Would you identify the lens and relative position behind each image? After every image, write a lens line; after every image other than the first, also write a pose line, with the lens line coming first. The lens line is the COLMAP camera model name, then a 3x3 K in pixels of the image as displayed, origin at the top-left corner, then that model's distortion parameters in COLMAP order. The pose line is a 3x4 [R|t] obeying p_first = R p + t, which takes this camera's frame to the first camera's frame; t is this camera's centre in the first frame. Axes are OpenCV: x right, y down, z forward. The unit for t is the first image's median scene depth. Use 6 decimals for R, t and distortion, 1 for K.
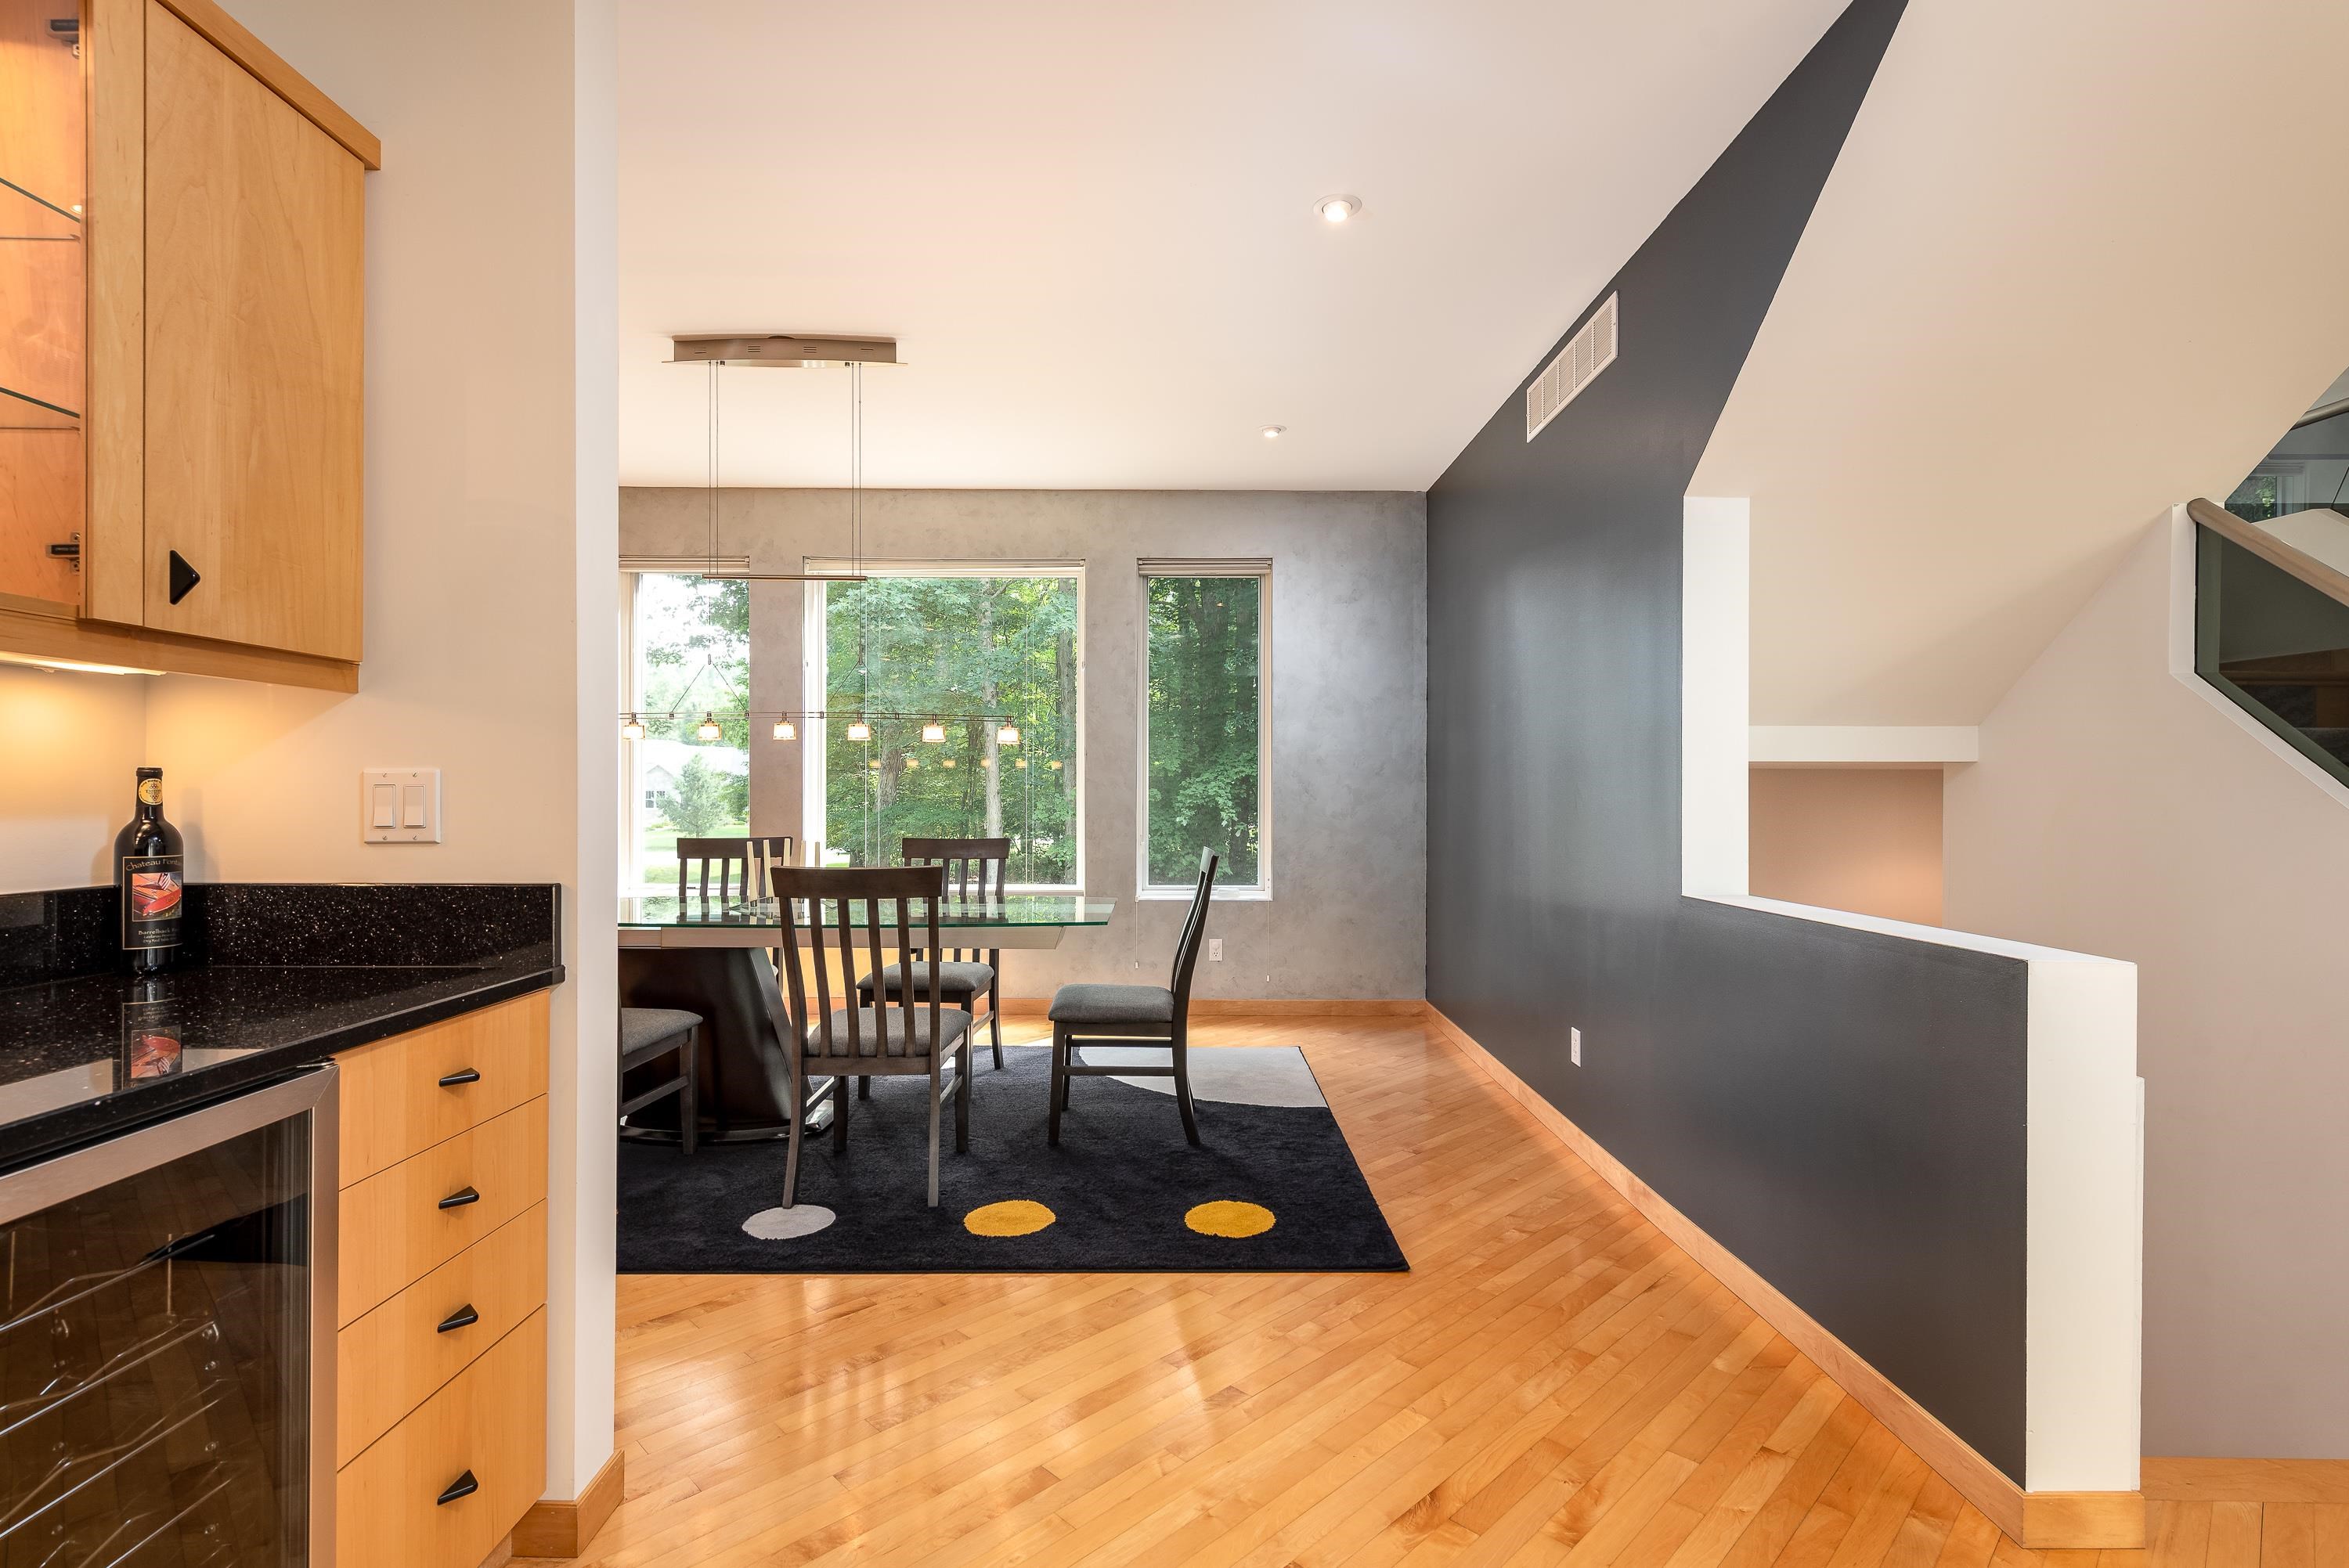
lens RADIAL K [[1135.3, 0, 1176.8], [0, 1135.3, 793.9], [0, 0, 1]] dist [-0.000096, 0.000013]
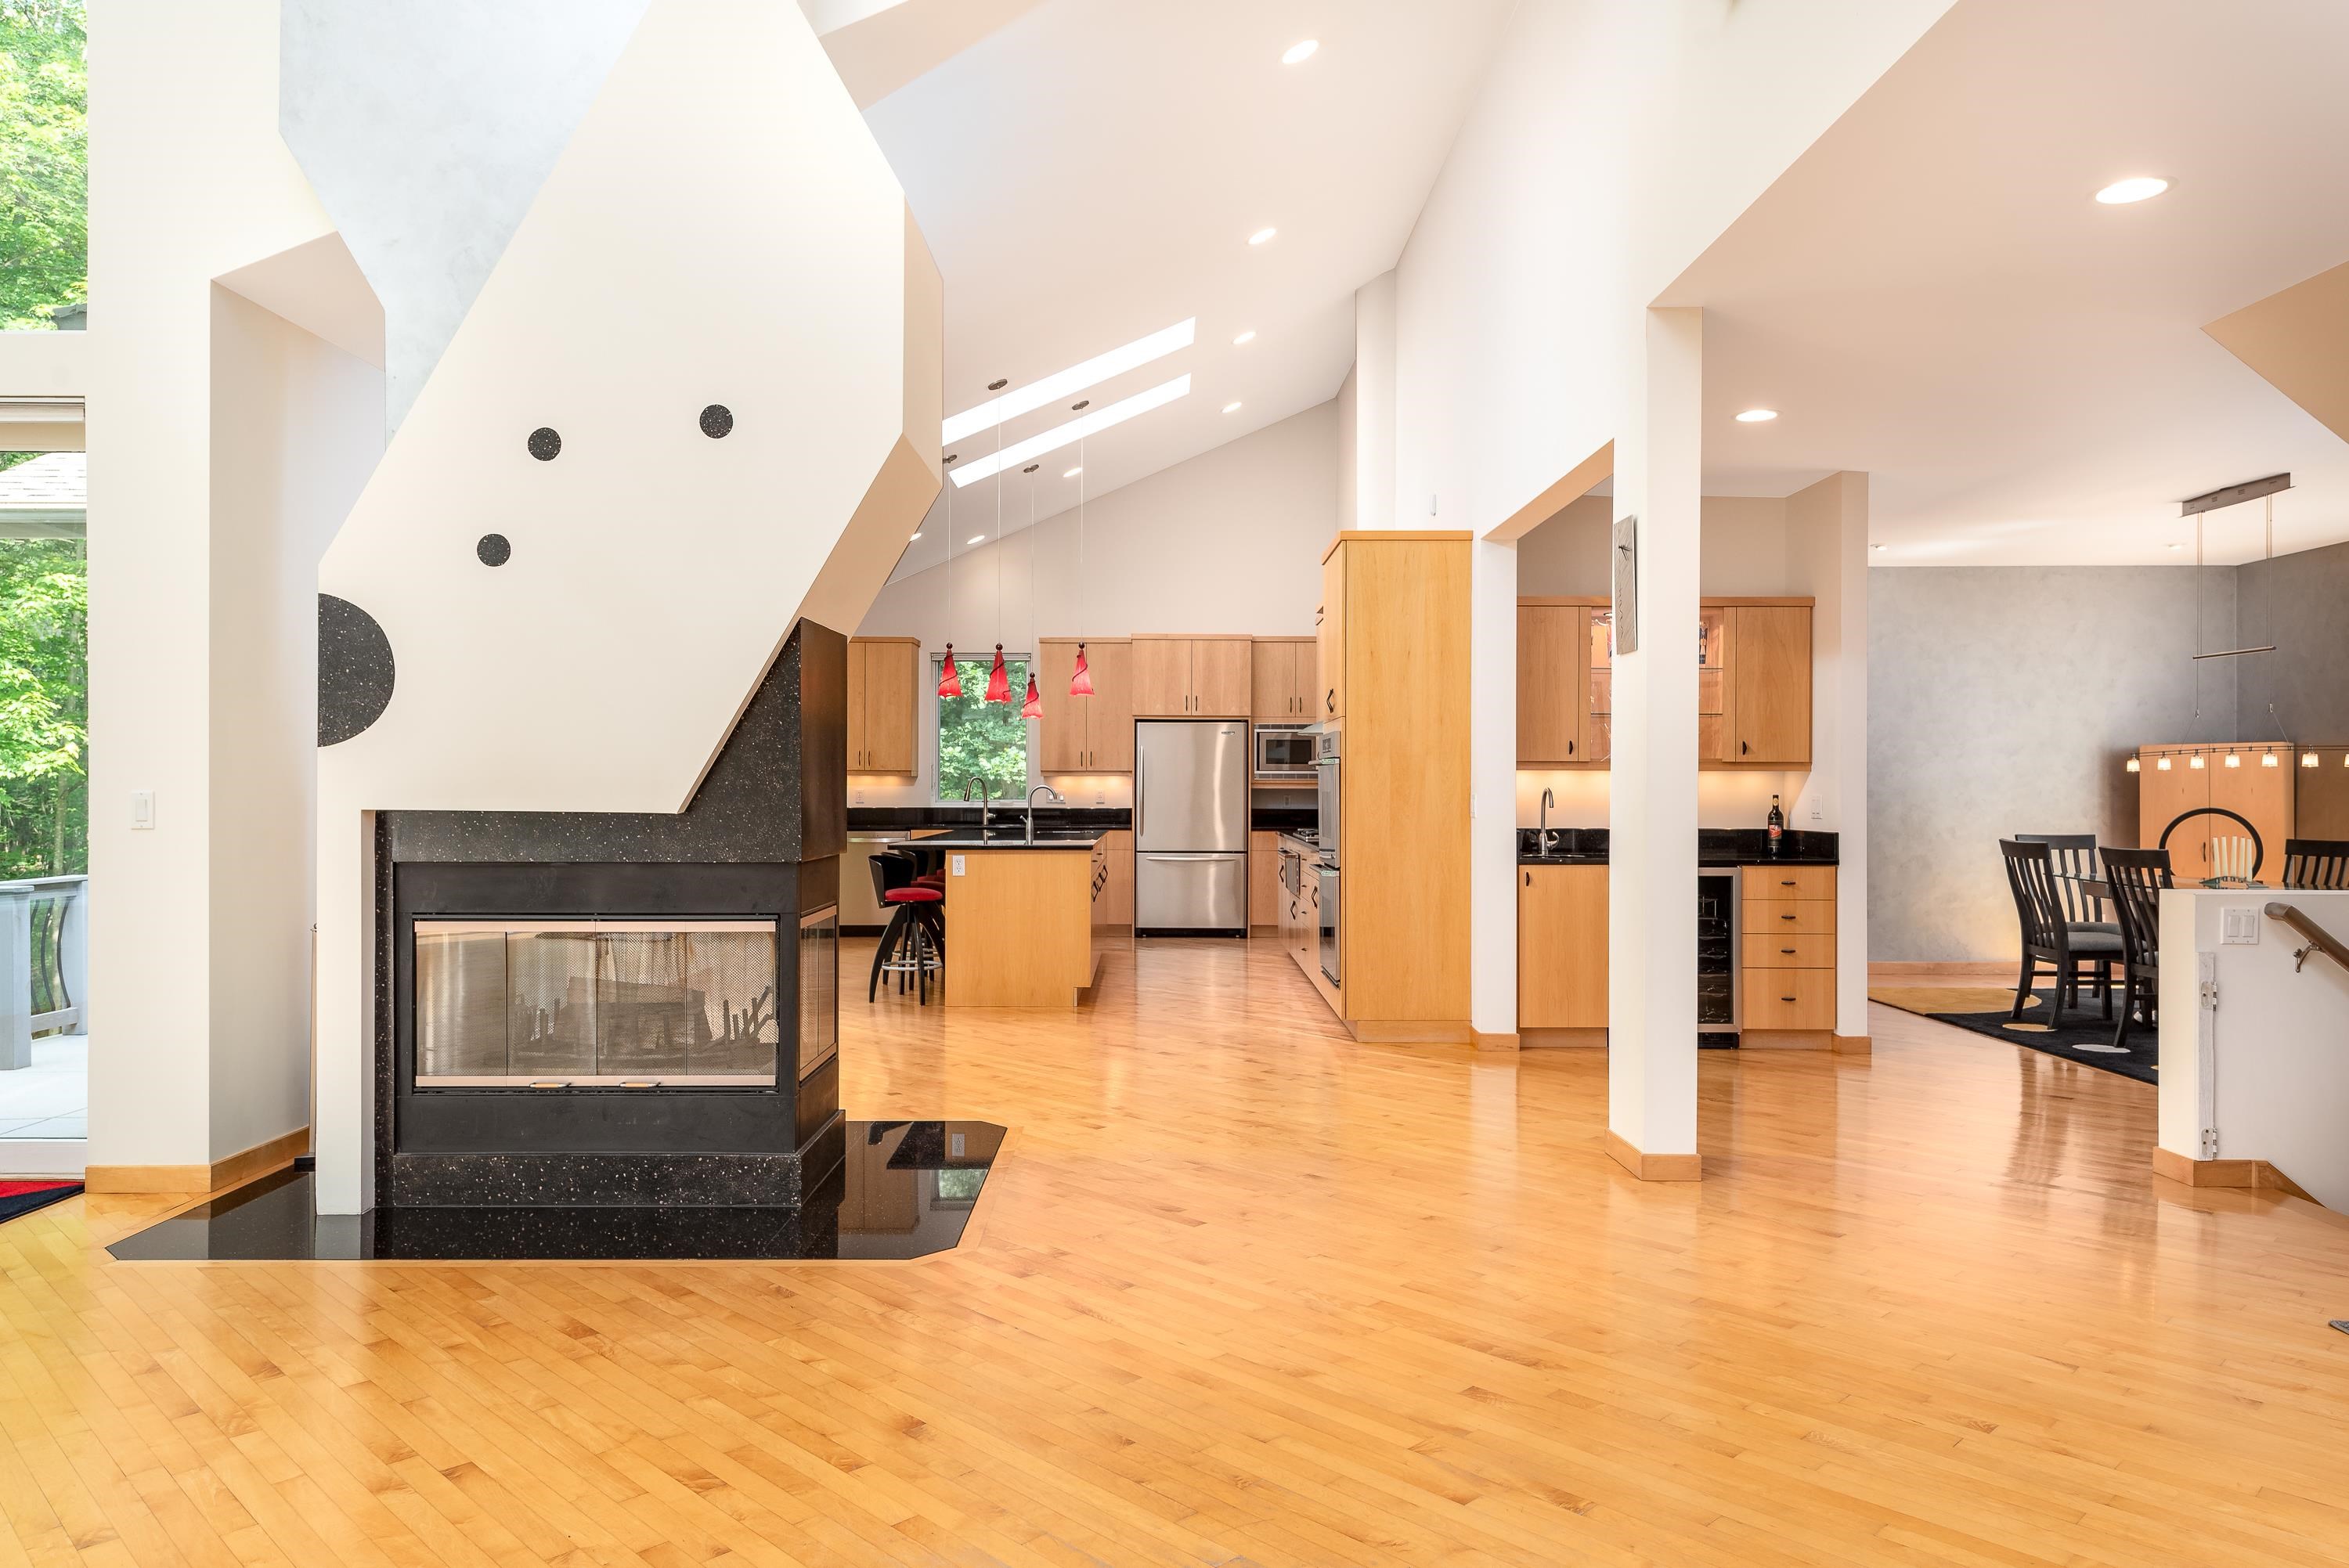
lens RADIAL K [[1573.1, 0, 1174.5], [0, 1573.1, 784.0], [0, 0, 1]] dist [0.002905, -0.040644]
pose [[0.009401, -0.002341, -0.999953, 2.248597], [0.000845, 0.999997, -0.002333, -0.027431], [0.999955, -0.000823, 0.009403, -0.507175]]
